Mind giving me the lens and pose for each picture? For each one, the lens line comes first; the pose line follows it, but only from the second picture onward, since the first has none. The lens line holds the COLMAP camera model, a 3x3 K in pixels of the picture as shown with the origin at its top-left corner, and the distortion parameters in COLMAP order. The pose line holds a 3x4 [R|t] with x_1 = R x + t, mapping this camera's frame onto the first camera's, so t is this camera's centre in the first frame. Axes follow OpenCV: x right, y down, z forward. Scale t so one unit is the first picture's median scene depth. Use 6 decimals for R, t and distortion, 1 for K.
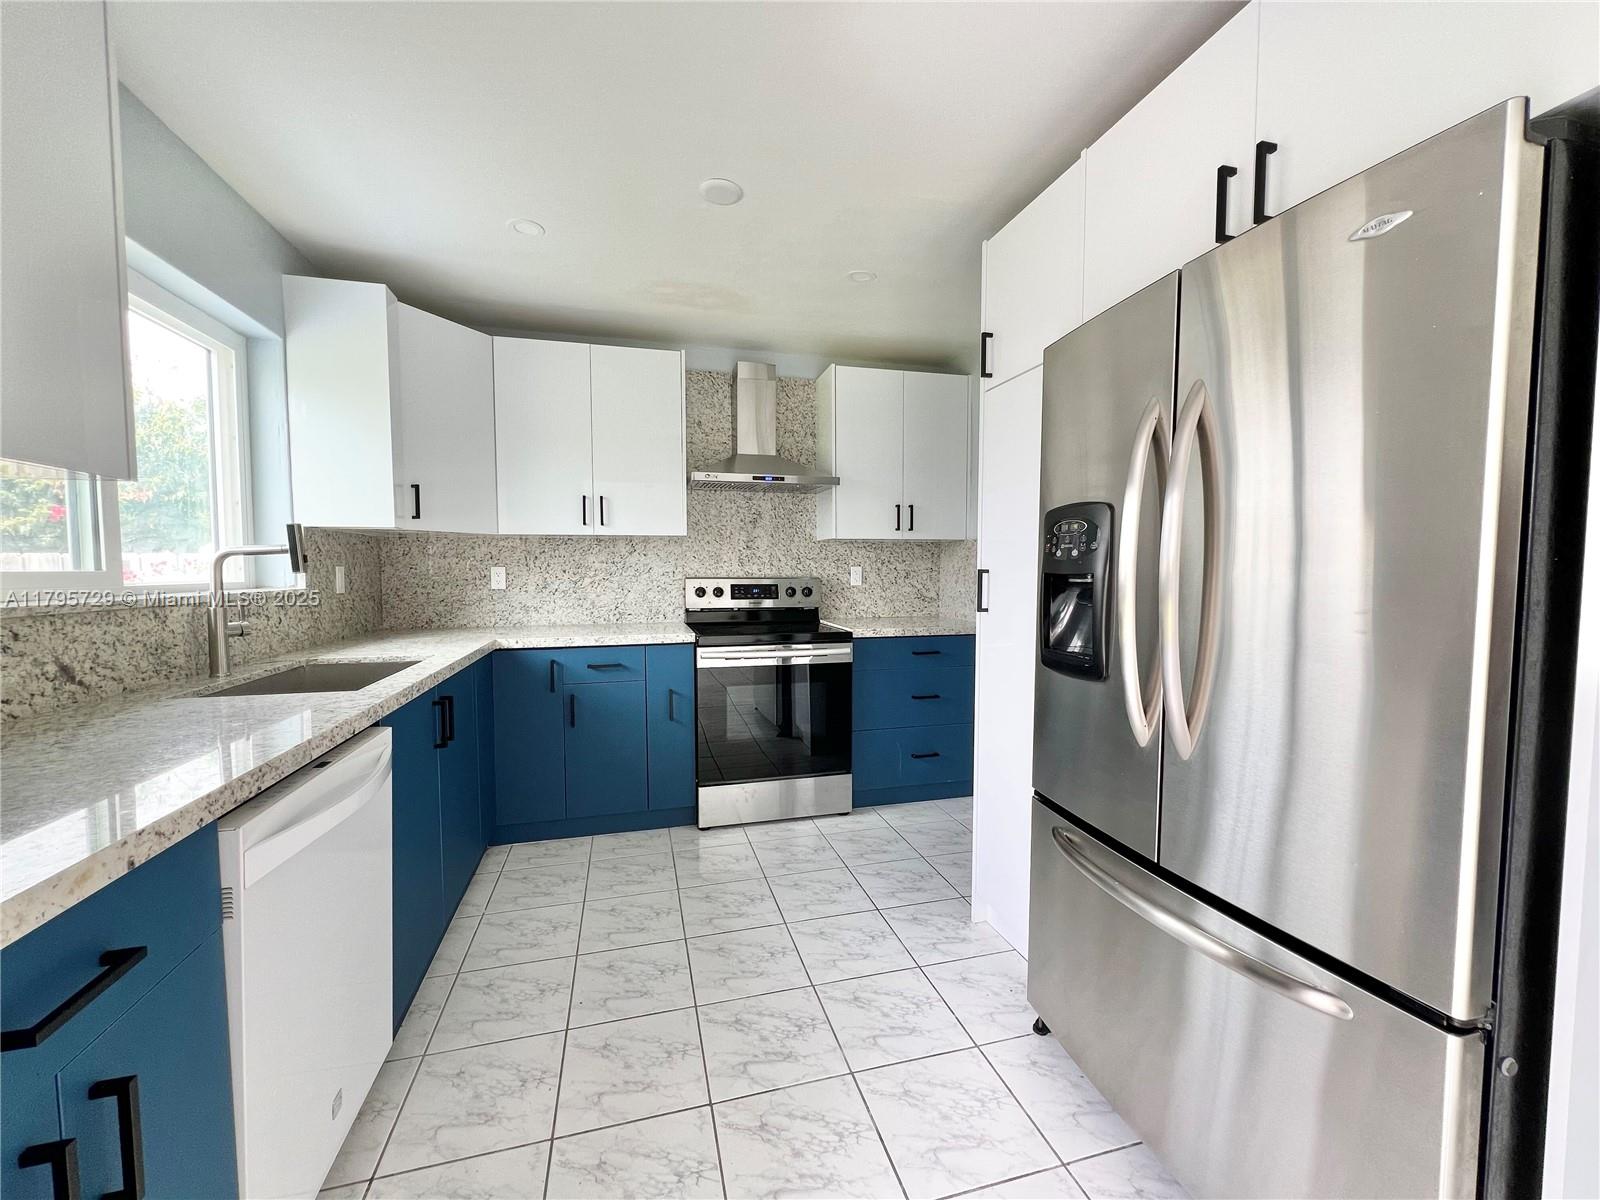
lens RADIAL K [[627.2, 0, 795.3], [0, 627.2, 598.9], [0, 0, 1]] dist [-0.003459, 0.000966]
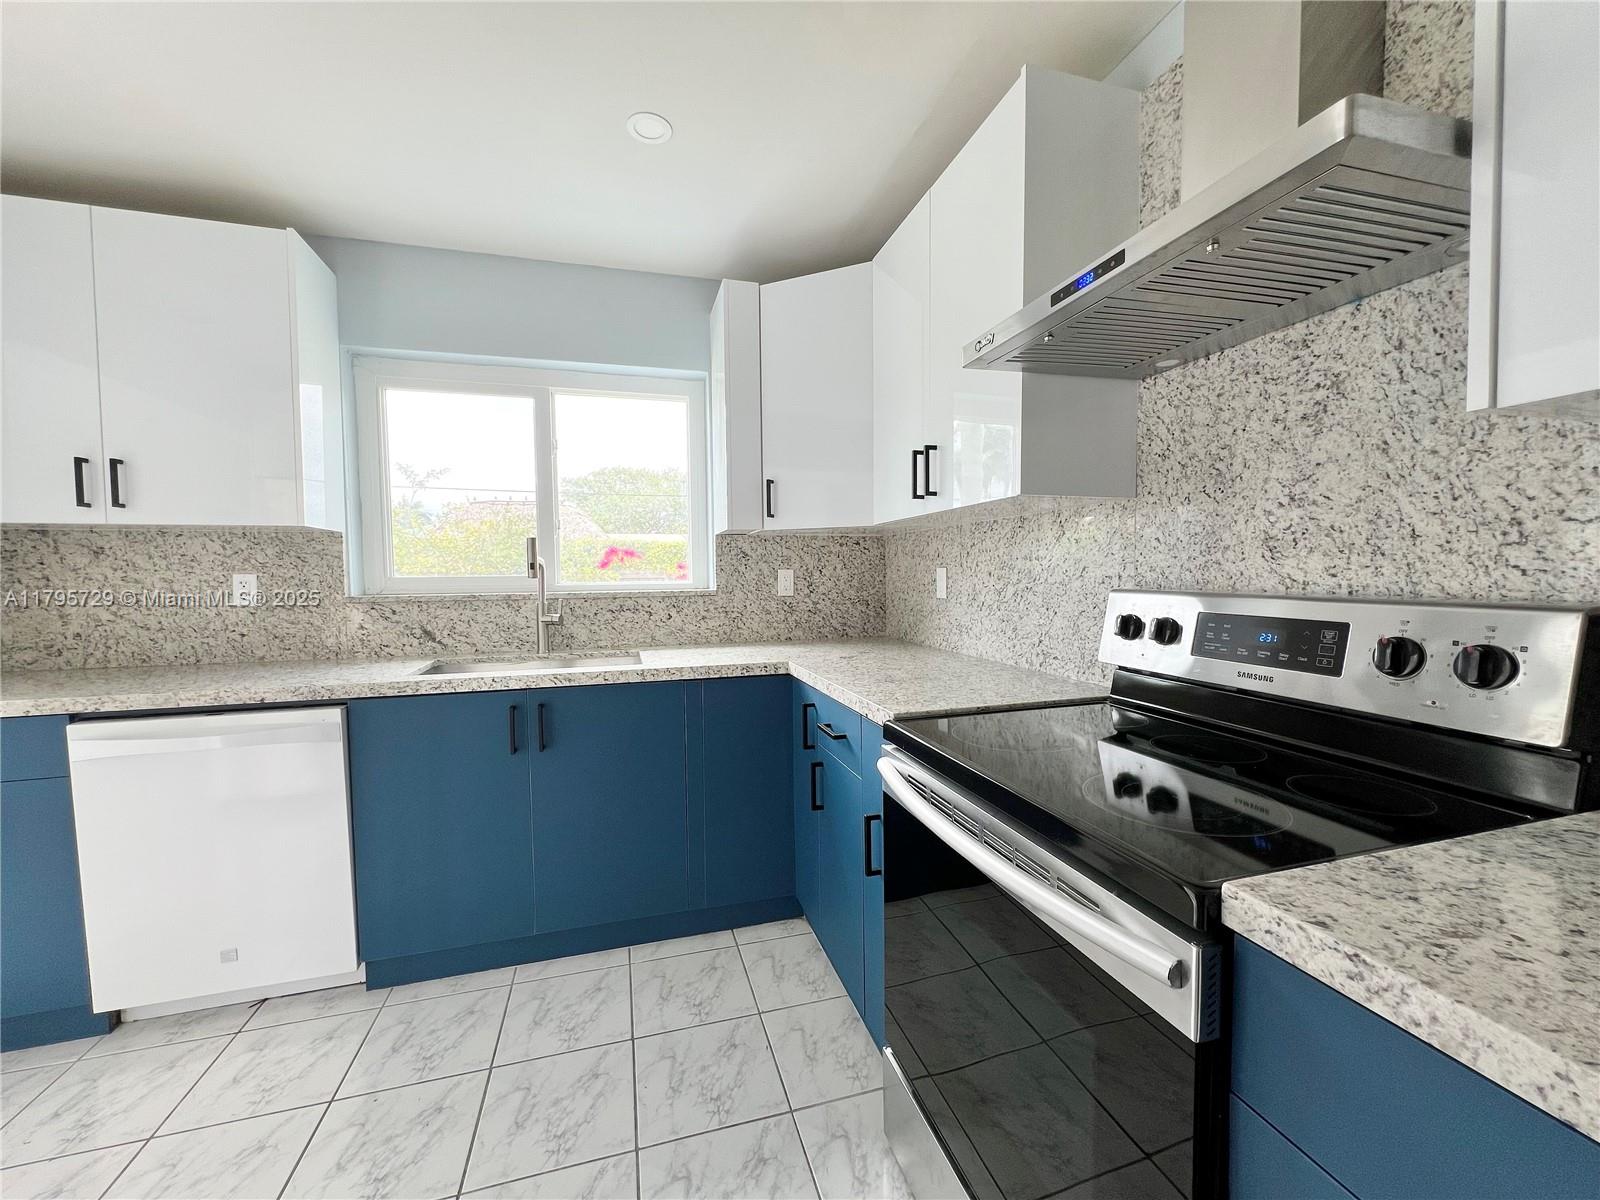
lens RADIAL K [[627.2, 0, 796.7], [0, 627.2, 602.1], [0, 0, 1]] dist [-0.003459, 0.000966]
pose [[0.045347, 0.048301, -0.997803, 0.248898], [-0.038412, 0.998176, 0.046573, -0.038258], [0.998233, 0.036216, 0.047119, 0.786786]]
